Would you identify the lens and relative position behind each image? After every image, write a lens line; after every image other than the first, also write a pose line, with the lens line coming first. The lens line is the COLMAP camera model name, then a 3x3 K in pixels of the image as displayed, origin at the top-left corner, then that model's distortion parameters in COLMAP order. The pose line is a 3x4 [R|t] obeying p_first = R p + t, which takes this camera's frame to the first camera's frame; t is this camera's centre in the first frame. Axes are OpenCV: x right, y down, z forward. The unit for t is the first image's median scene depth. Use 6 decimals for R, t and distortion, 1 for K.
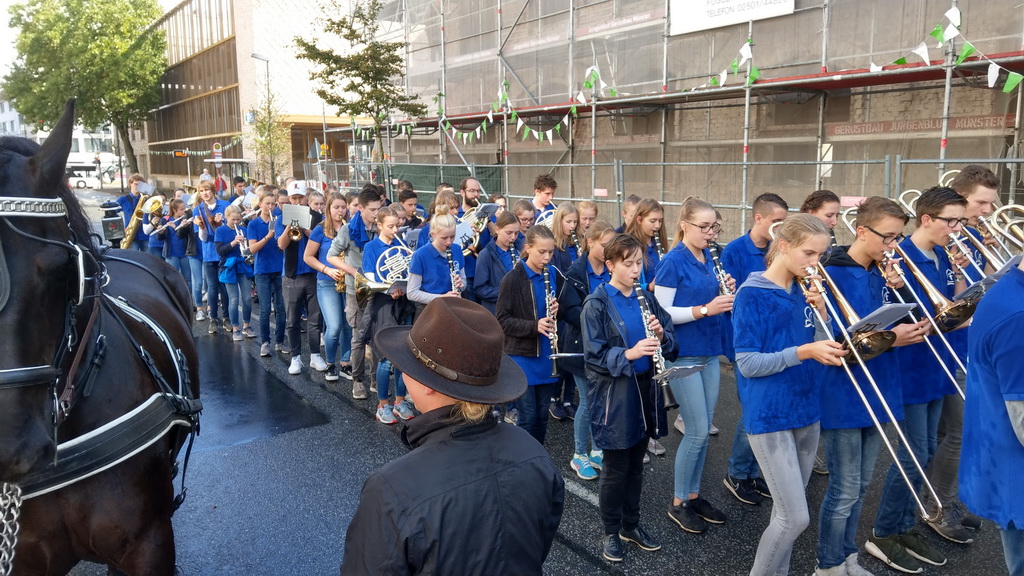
lens RADIAL K [[801.0, 0, 511.9], [0, 801.0, 282.4], [0, 0, 1]] dist [0.067506, -0.098232]
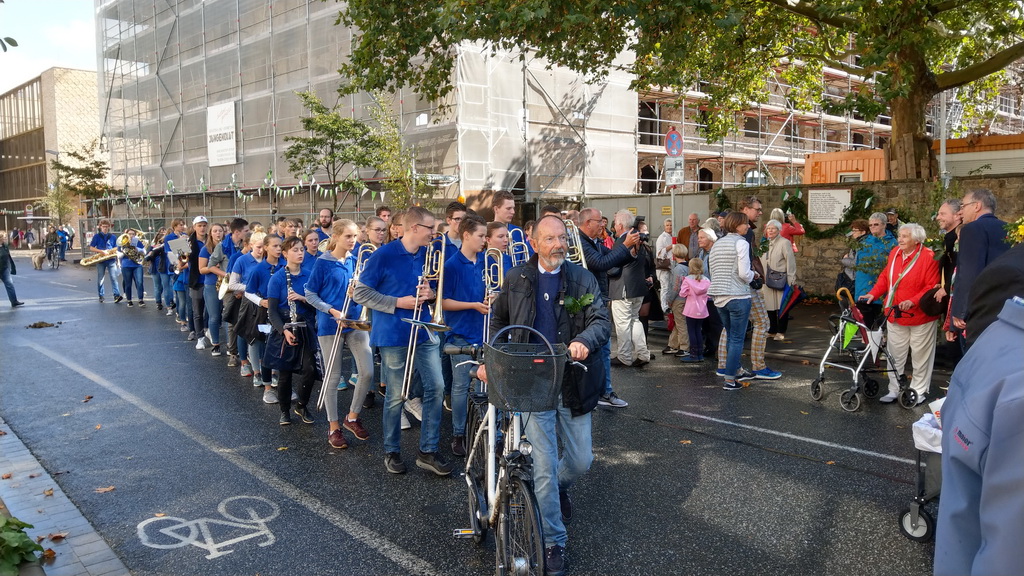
lens RADIAL K [[801.0, 0, 511.9], [0, 801.0, 282.4], [0, 0, 1]] dist [0.067506, -0.098232]
pose [[0.985558, -0.013998, 0.168761, 0.586867], [0.025933, 0.997299, -0.068725, 0.203577], [-0.167343, 0.072109, 0.983258, -1.324762]]
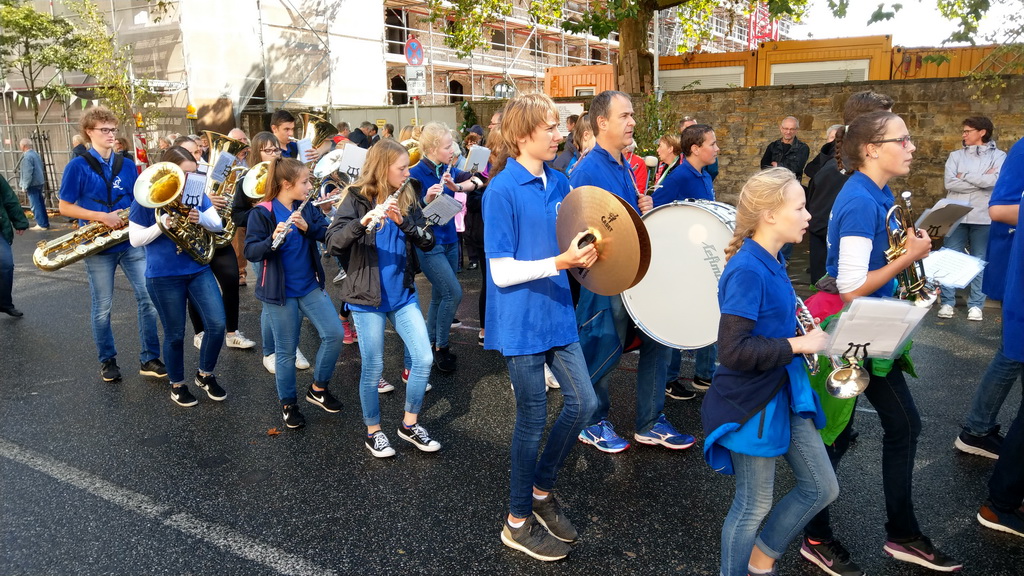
lens RADIAL K [[805.6, 0, 511.9], [0, 805.6, 285.1], [0, 0, 1]] dist [0.046433, -0.063954]
pose [[0.893002, -0.086208, 0.441719, 0.598057], [0.069988, 0.996143, 0.052920, 0.205844], [-0.444577, -0.016343, 0.895592, -1.327273]]
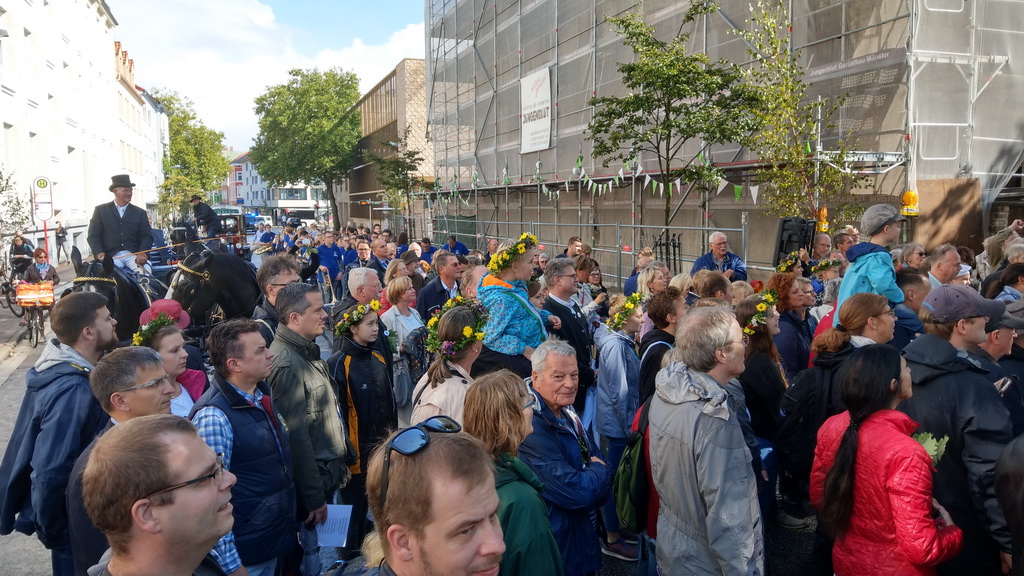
lens RADIAL K [[795.5, 0, 505.3], [0, 795.5, 281.6], [0, 0, 1]] dist [0.069973, -0.095685]
pose [[0.966493, 0.021264, -0.255809, 0.571129], [-0.034335, 0.998317, -0.046739, 0.088062], [0.254385, 0.053956, 0.965597, -0.763927]]
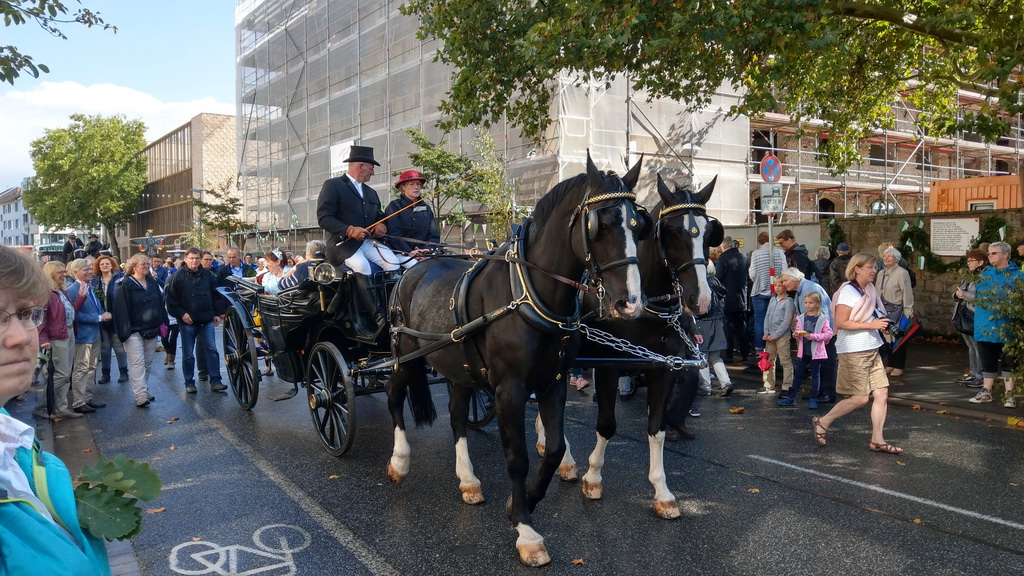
lens RADIAL K [[795.5, 0, 505.3], [0, 795.5, 281.6], [0, 0, 1]] dist [0.069973, -0.095685]
pose [[0.999888, 0.000012, 0.014960, 0.616906], [0.001681, 0.993576, -0.113153, 0.204476], [-0.014865, 0.113166, 0.993465, -1.311086]]
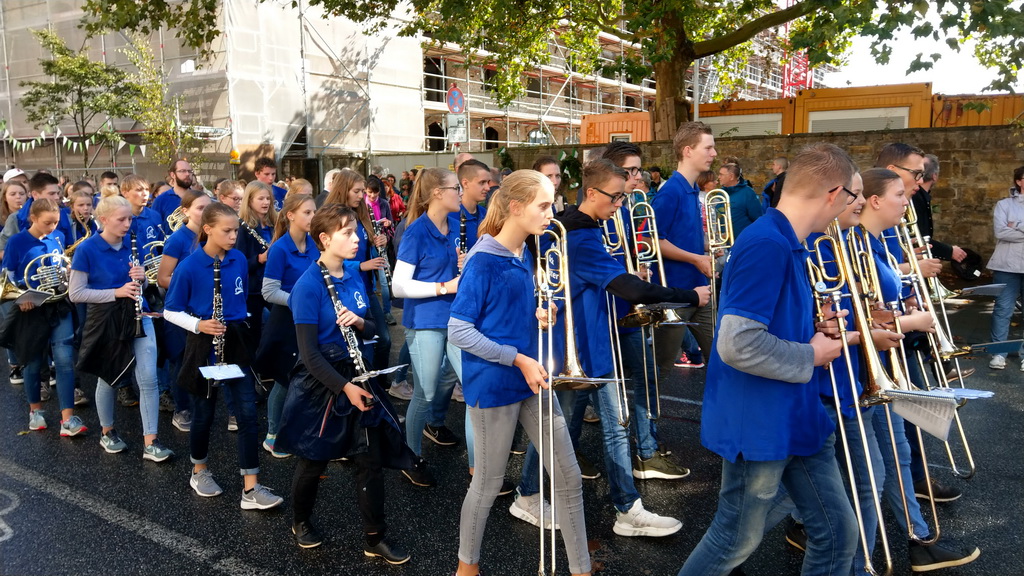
lens RADIAL K [[804.8, 0, 513.9], [0, 804.8, 290.7], [0, 0, 1]] dist [0.050678, -0.071211]
pose [[0.909205, -0.057237, 0.412397, 0.593281], [0.061470, 0.998104, 0.003005, 0.204759], [-0.411787, 0.022617, 0.910999, -1.324650]]
